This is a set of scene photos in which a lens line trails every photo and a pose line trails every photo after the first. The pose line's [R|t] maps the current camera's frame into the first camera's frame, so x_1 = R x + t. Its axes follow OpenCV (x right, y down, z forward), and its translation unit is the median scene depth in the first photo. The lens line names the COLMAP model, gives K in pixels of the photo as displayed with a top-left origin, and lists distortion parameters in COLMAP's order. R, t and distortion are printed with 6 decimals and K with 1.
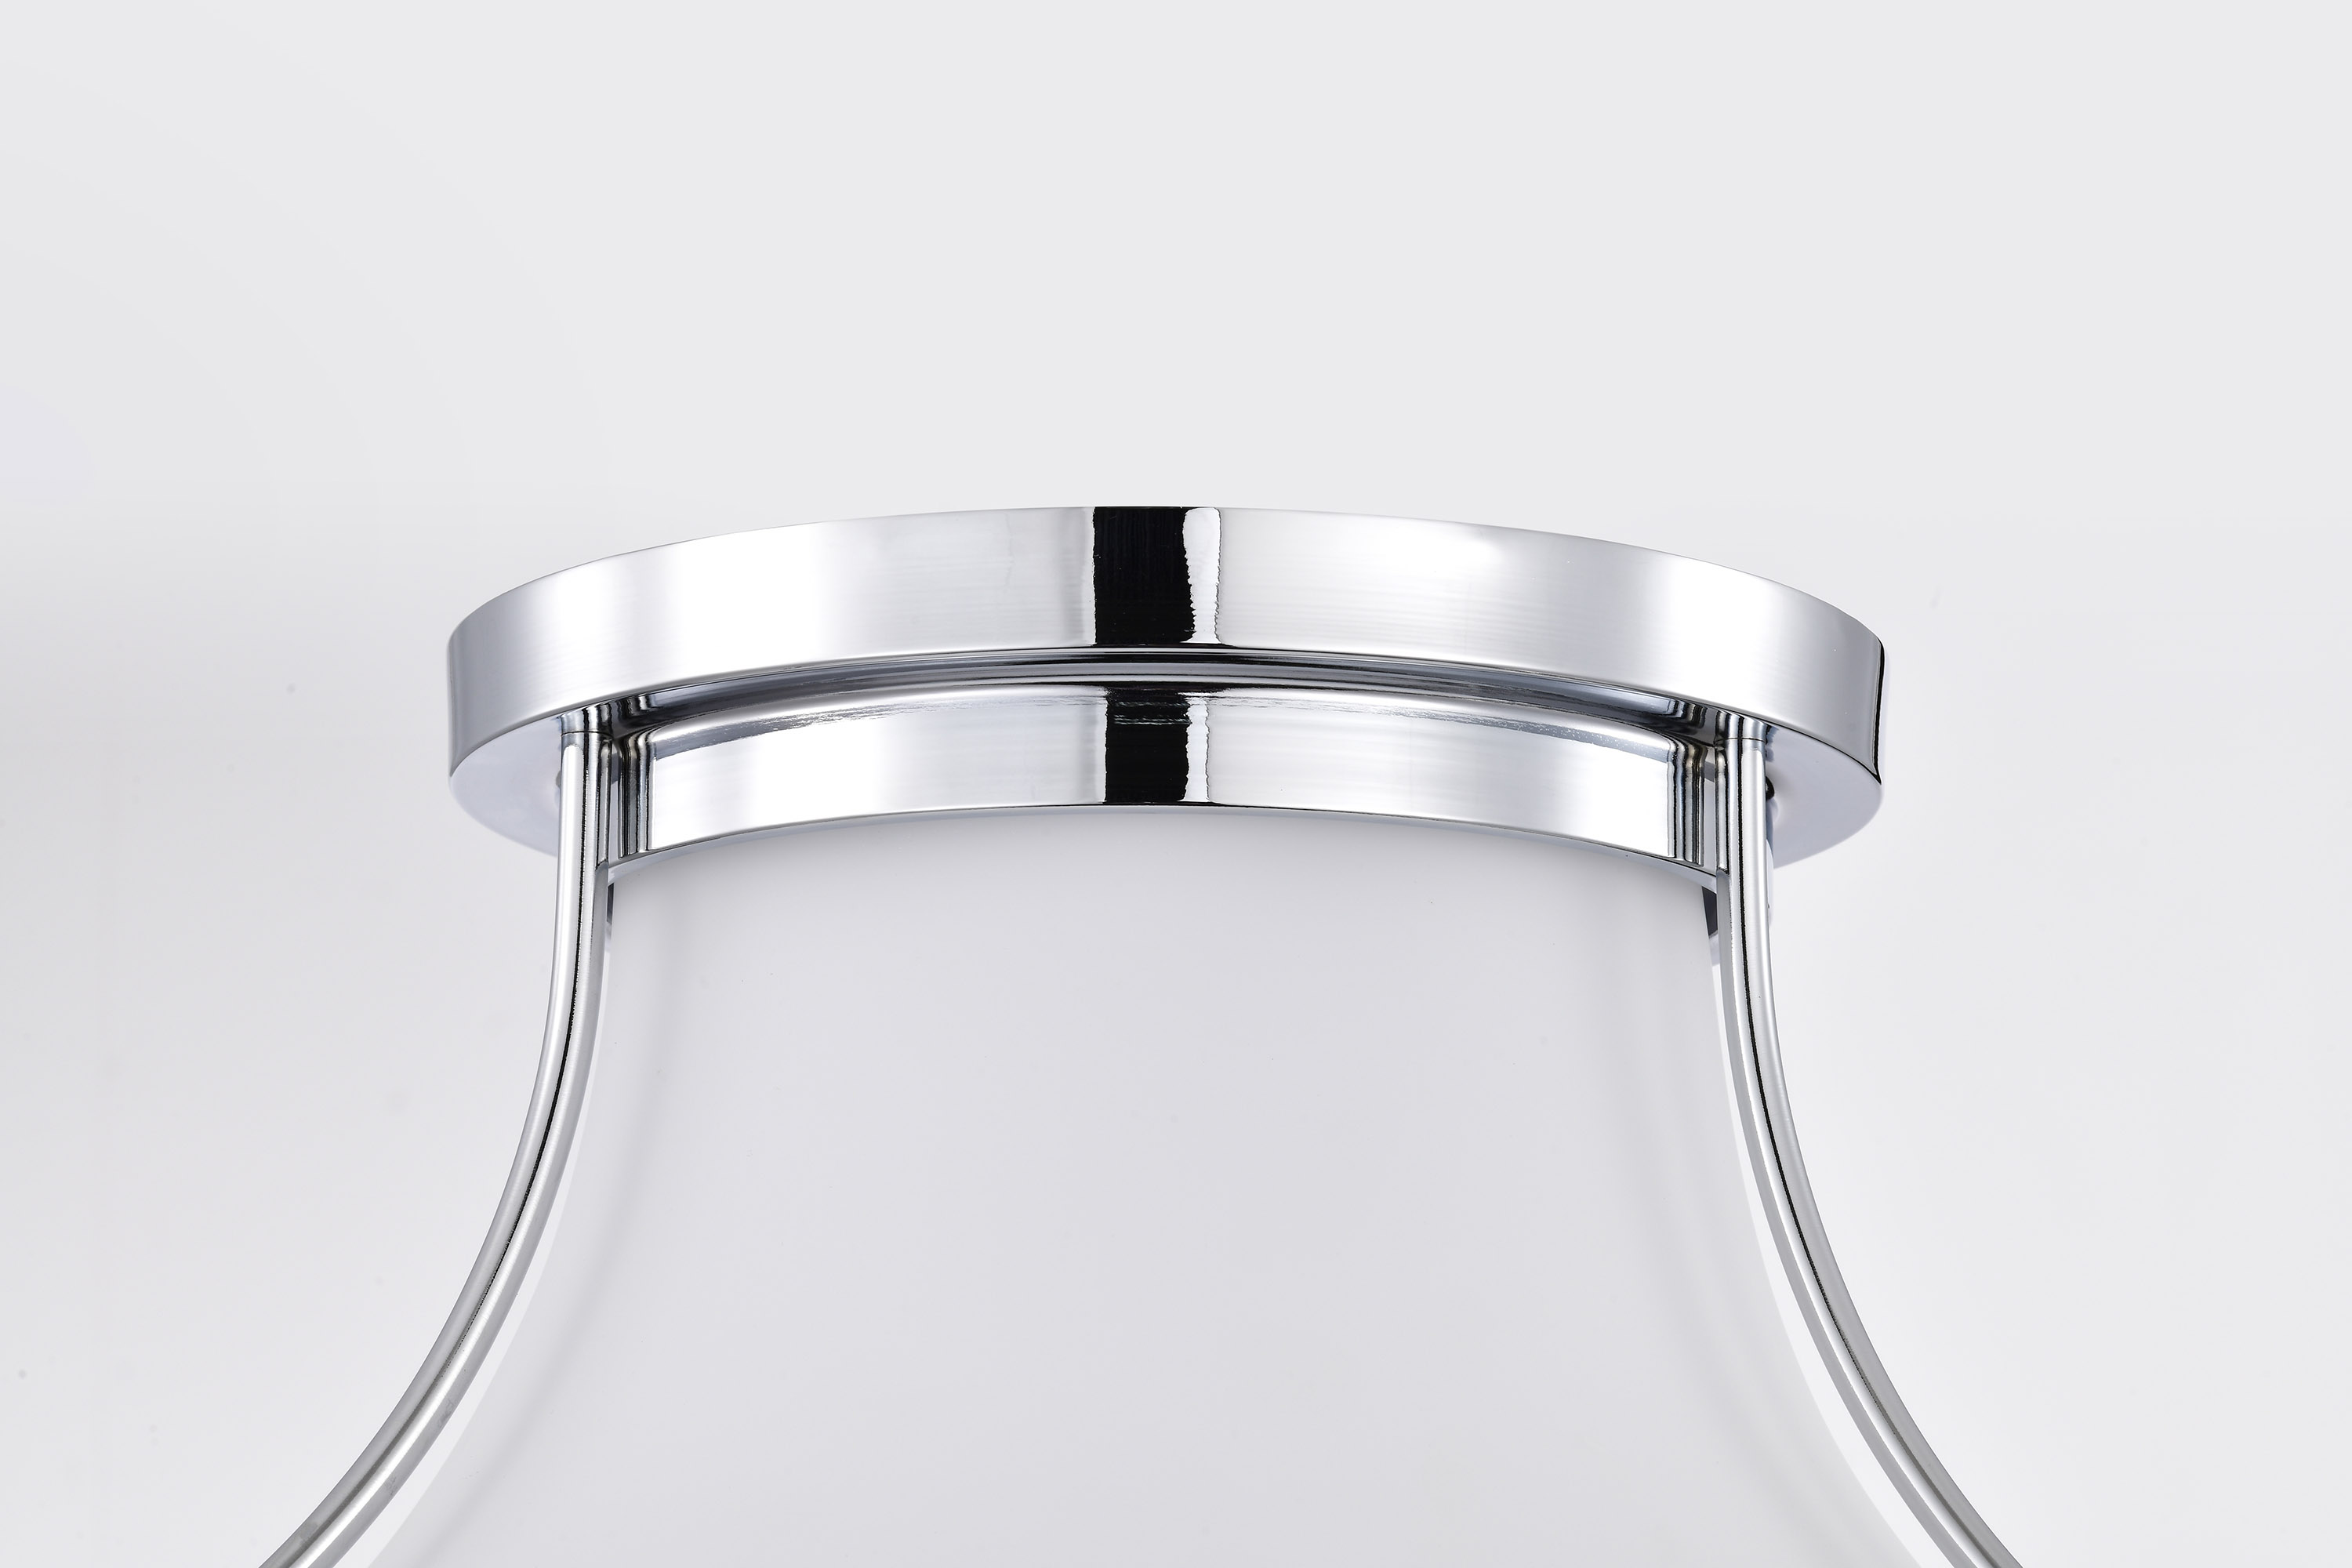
lens RADIAL K [[6695.3, 0, 1176.0], [0, 6695.3, 784.0], [0, 0, 1]] dist [-1.723288, -0.094325]
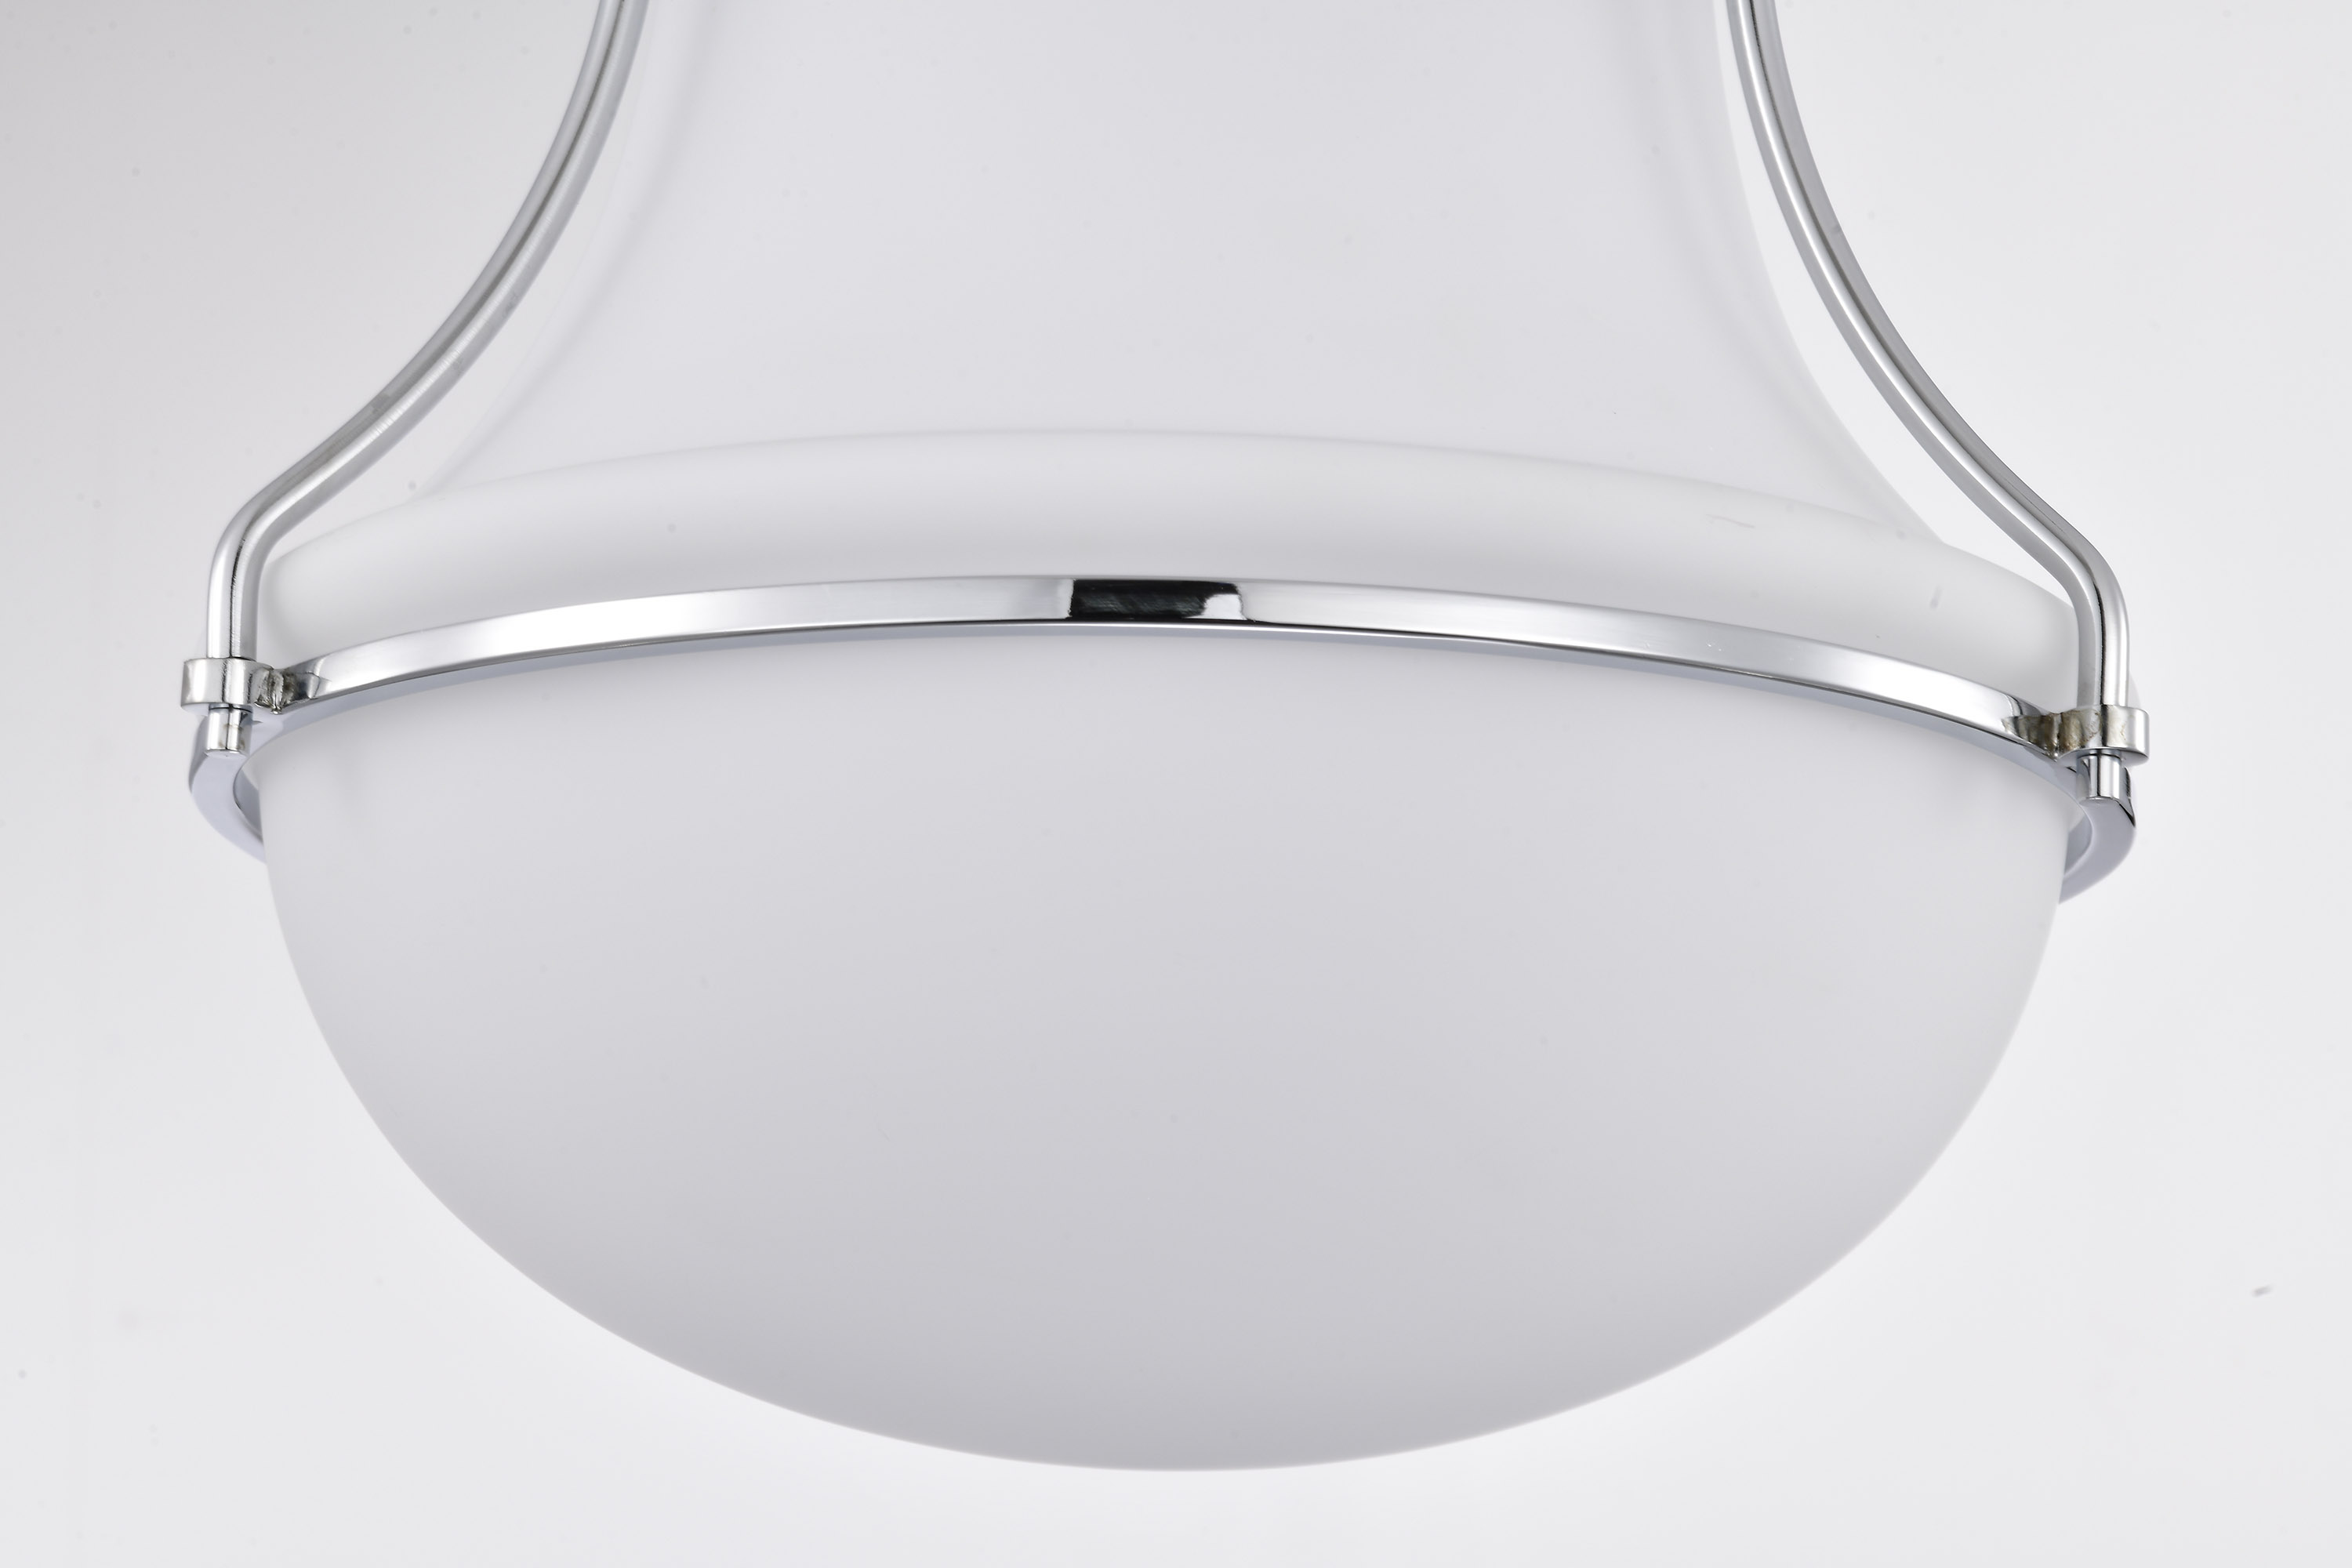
lens RADIAL K [[6791.8, 0, 1176.0], [0, 6791.8, 784.0], [0, 0, 1]] dist [-0.018929, -0.183099]
pose [[0.999494, 0.031788, -0.000568, -0.002928], [-0.031350, 0.988394, 0.148643, 0.011143], [0.005286, -0.148550, 0.988891, -0.168573]]
